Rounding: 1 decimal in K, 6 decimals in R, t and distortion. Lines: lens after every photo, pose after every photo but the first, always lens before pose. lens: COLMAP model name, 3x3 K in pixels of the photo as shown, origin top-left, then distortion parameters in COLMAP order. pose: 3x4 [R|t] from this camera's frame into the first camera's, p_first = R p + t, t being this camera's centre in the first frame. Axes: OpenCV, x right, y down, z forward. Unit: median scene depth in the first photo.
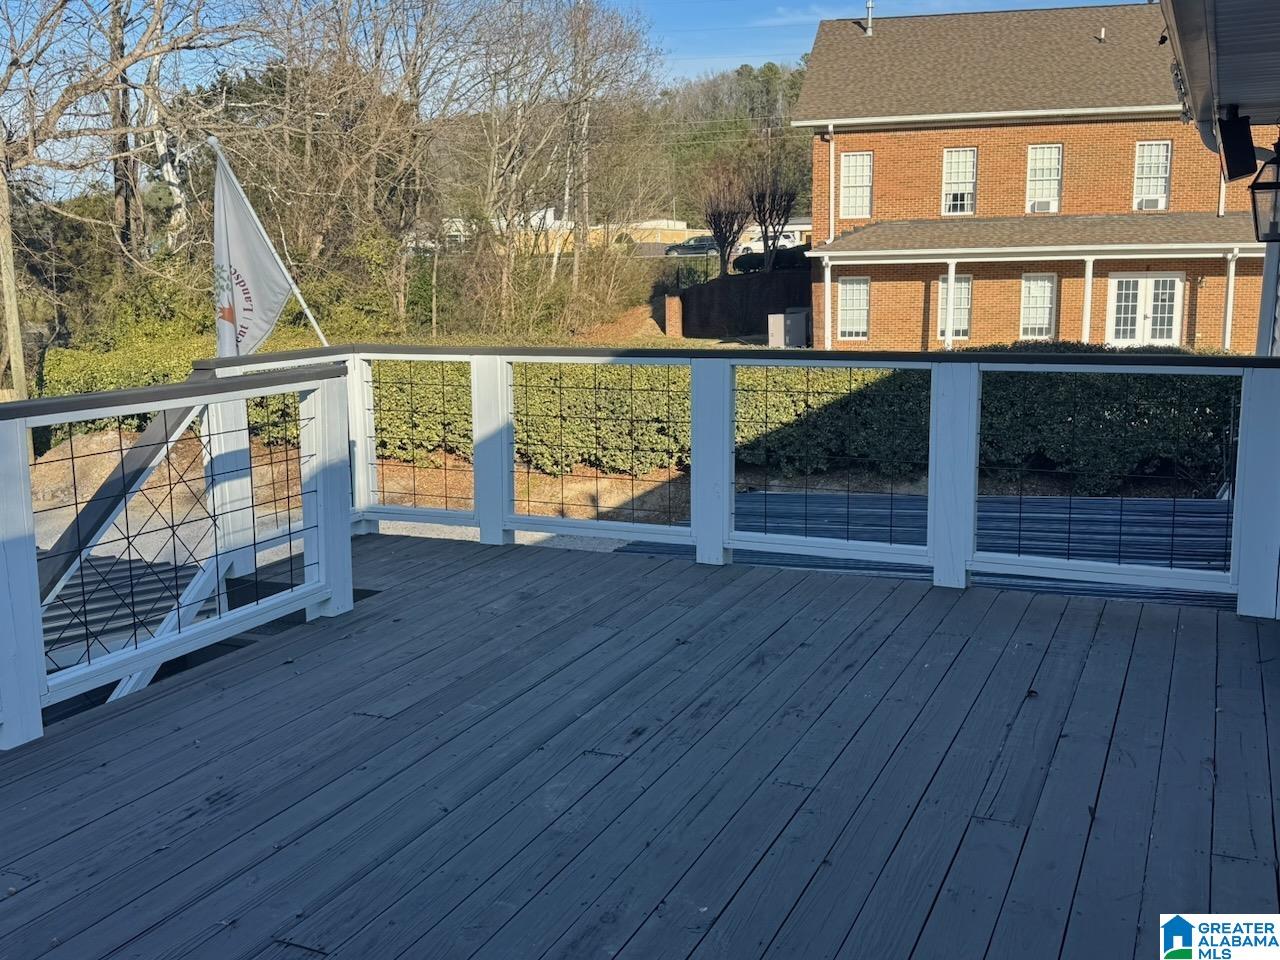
lens RADIAL K [[1256.8, 0, 640.0], [0, 1256.8, 480.0], [0, 0, 1]] dist [0.199370, -0.411874]
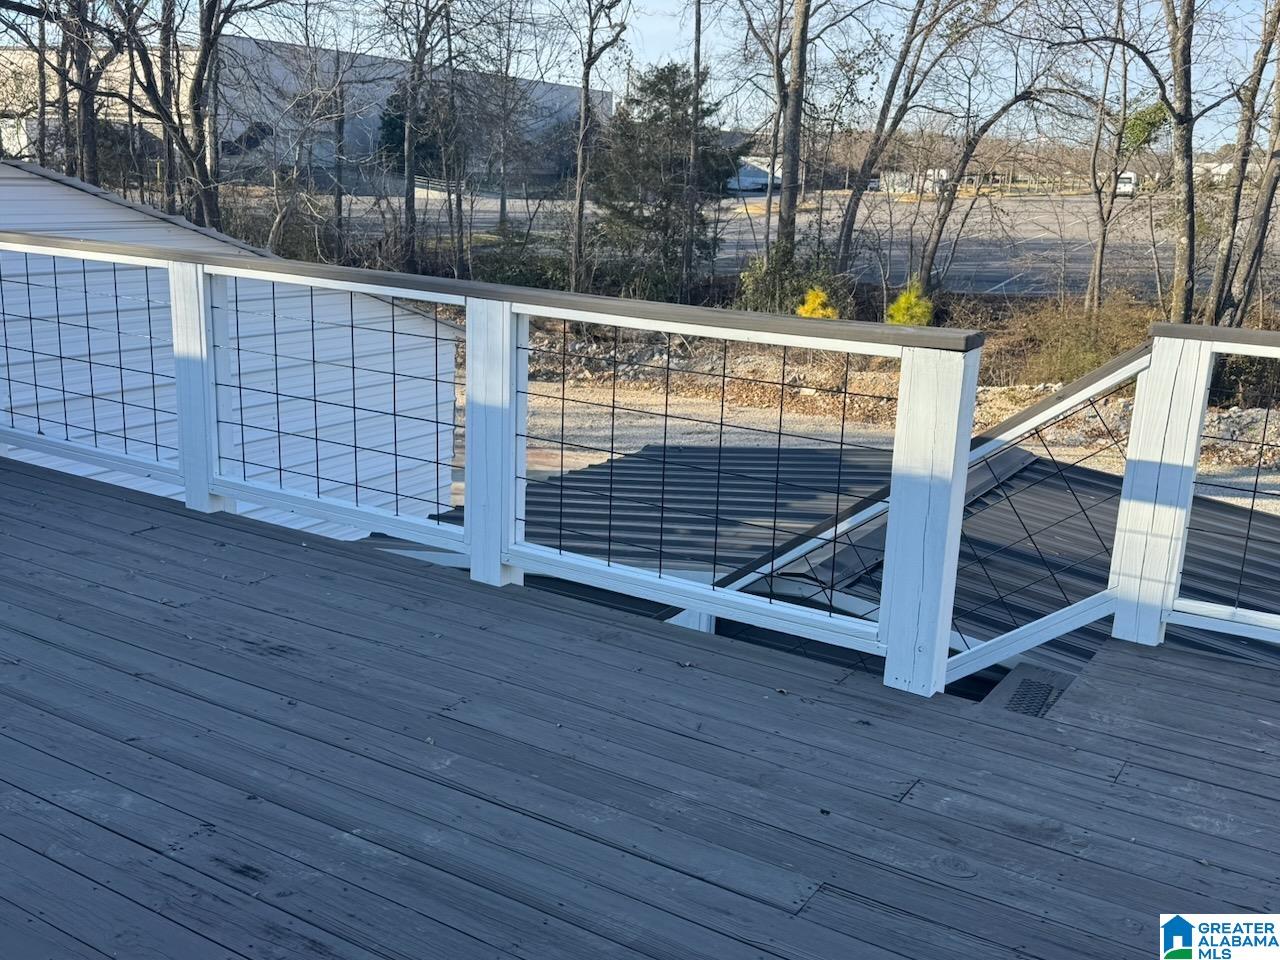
lens RADIAL K [[1256.8, 0, 640.0], [0, 1256.8, 480.0], [0, 0, 1]] dist [0.199370, -0.411874]
pose [[-0.140390, 0.242911, -0.959836, 0.109907], [-0.201065, 0.942242, 0.267867, -0.041434], [0.969466, 0.230595, -0.083440, 0.236764]]
